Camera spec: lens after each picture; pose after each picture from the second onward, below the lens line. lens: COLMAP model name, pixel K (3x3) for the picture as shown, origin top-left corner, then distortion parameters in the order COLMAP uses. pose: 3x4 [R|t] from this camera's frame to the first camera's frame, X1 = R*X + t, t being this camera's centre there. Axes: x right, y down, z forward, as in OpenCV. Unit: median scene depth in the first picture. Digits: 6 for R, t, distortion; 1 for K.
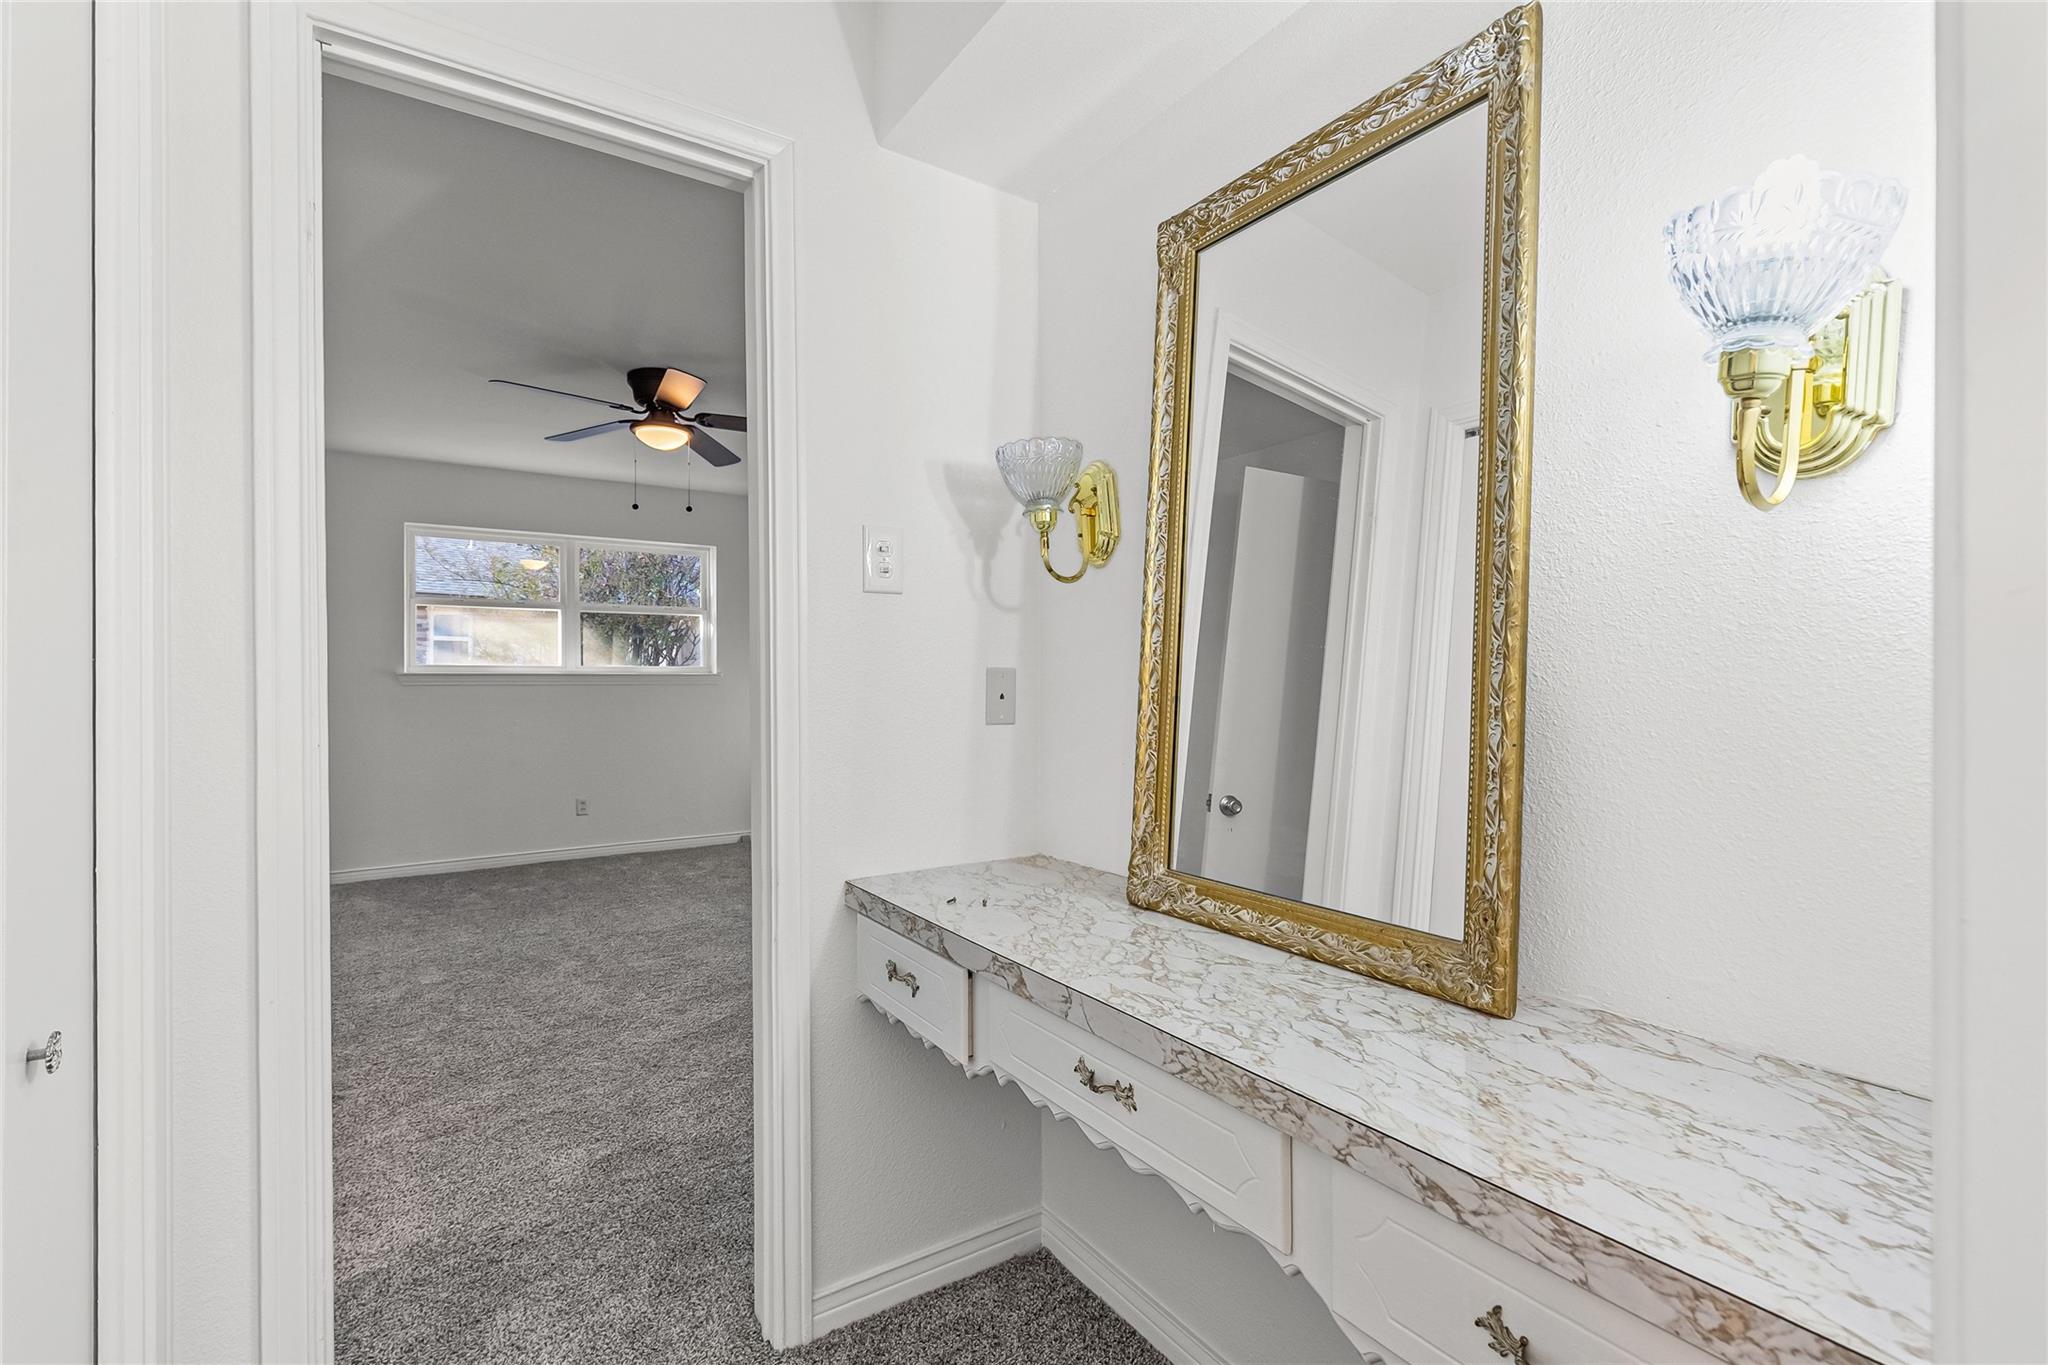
lens RADIAL K [[933.3, 0, 1017.3], [0, 933.3, 676.0], [0, 0, 1]] dist [0.004712, -0.000675]
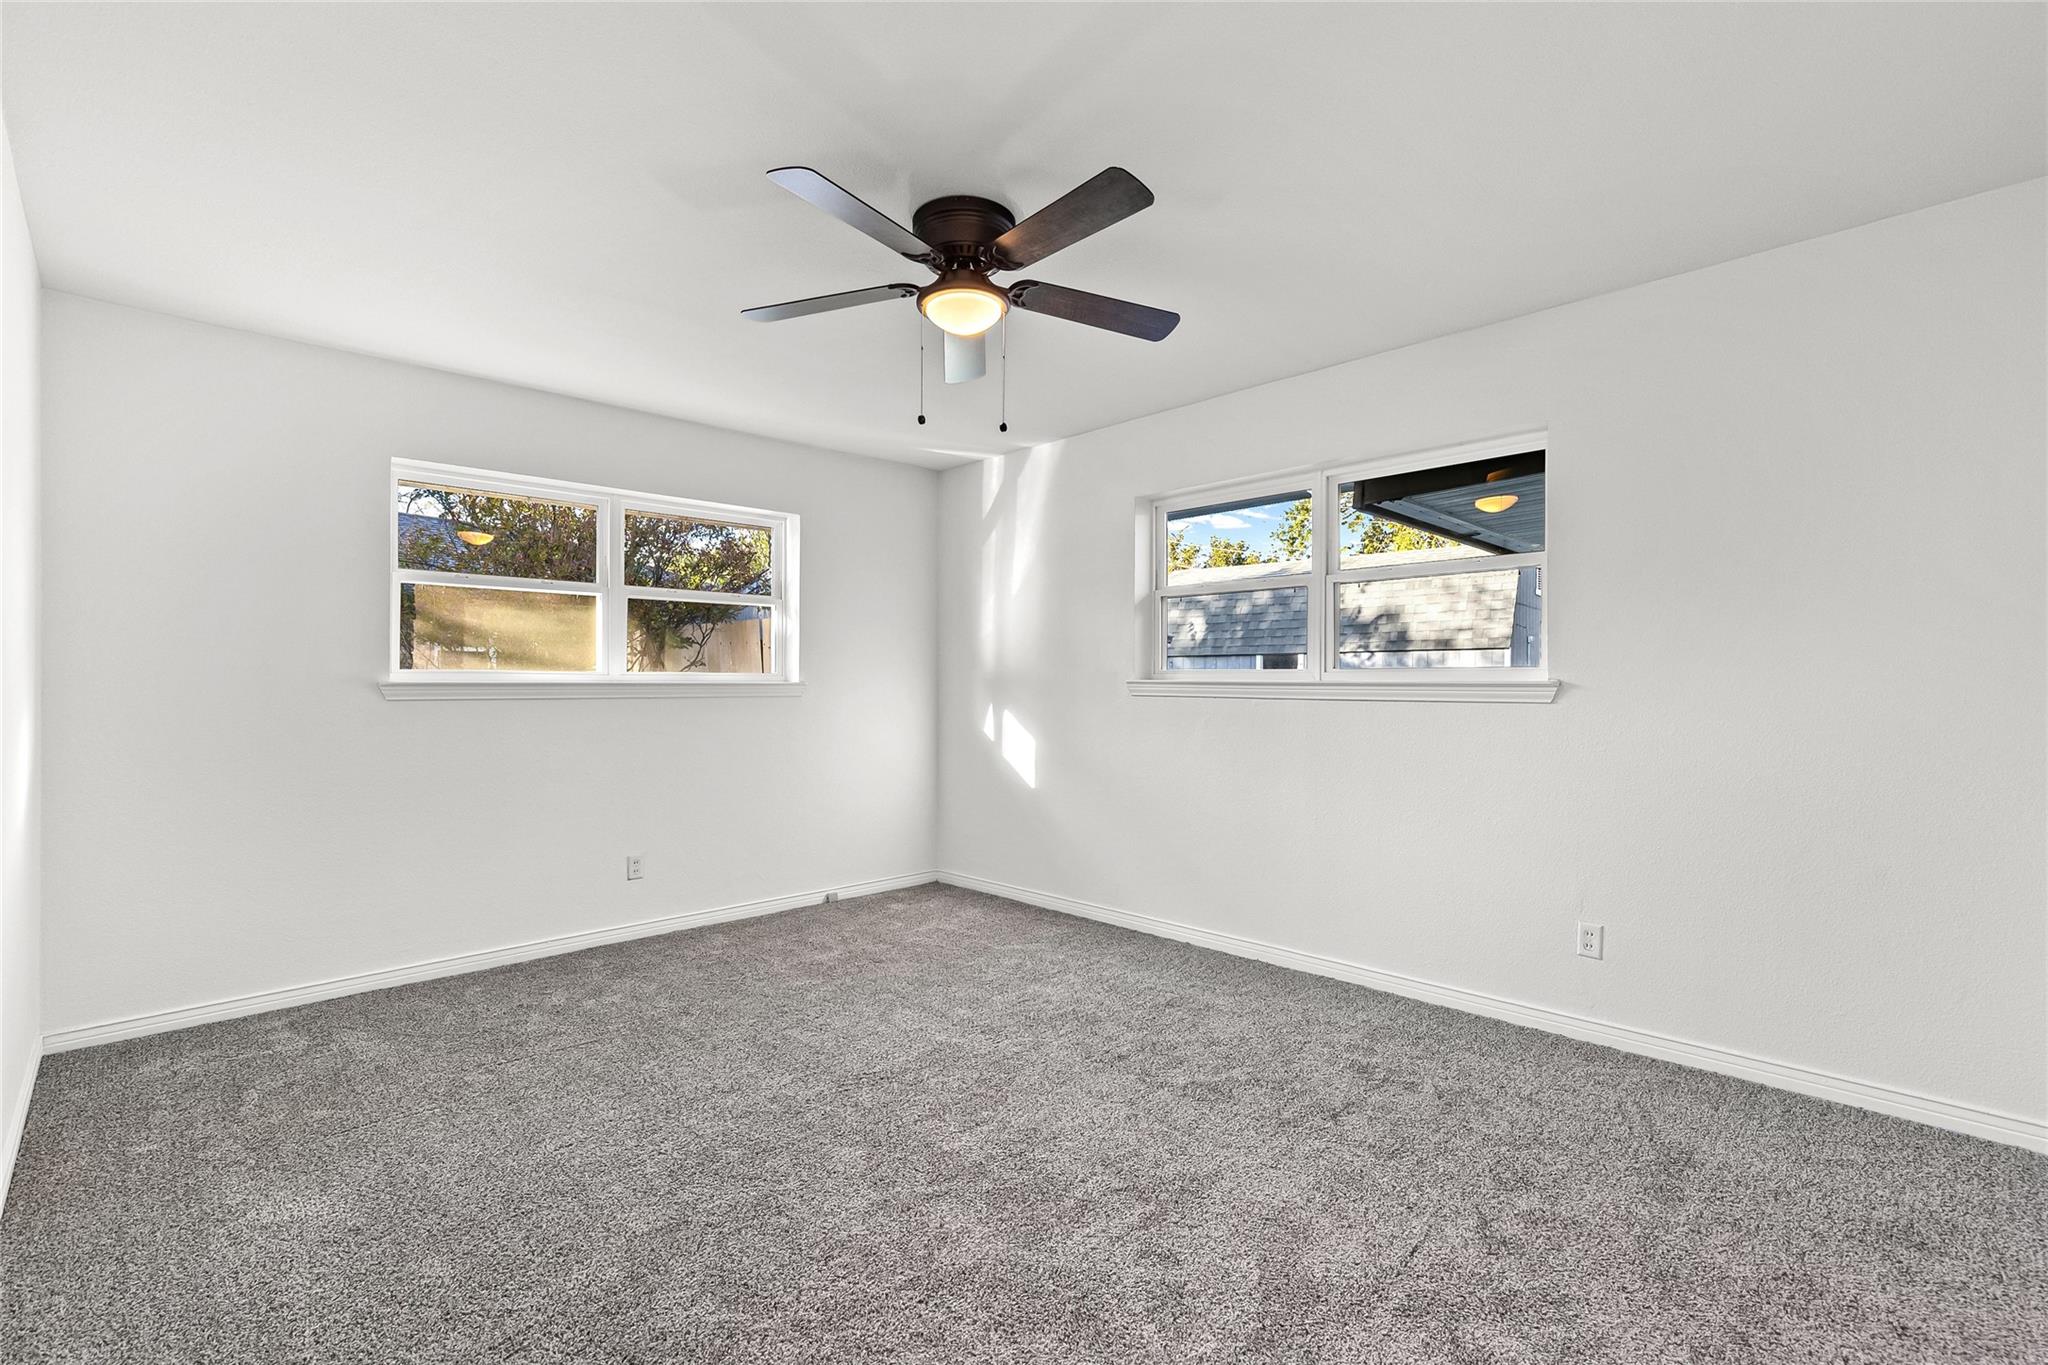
lens RADIAL K [[933.3, 0, 1031.7], [0, 933.3, 684.9], [0, 0, 1]] dist [0.004712, -0.000675]
pose [[0.983585, -0.001999, 0.180435, -0.280988], [0.001863, 0.999998, 0.000925, -0.000932], [-0.180436, -0.000574, 0.983586, 0.223600]]
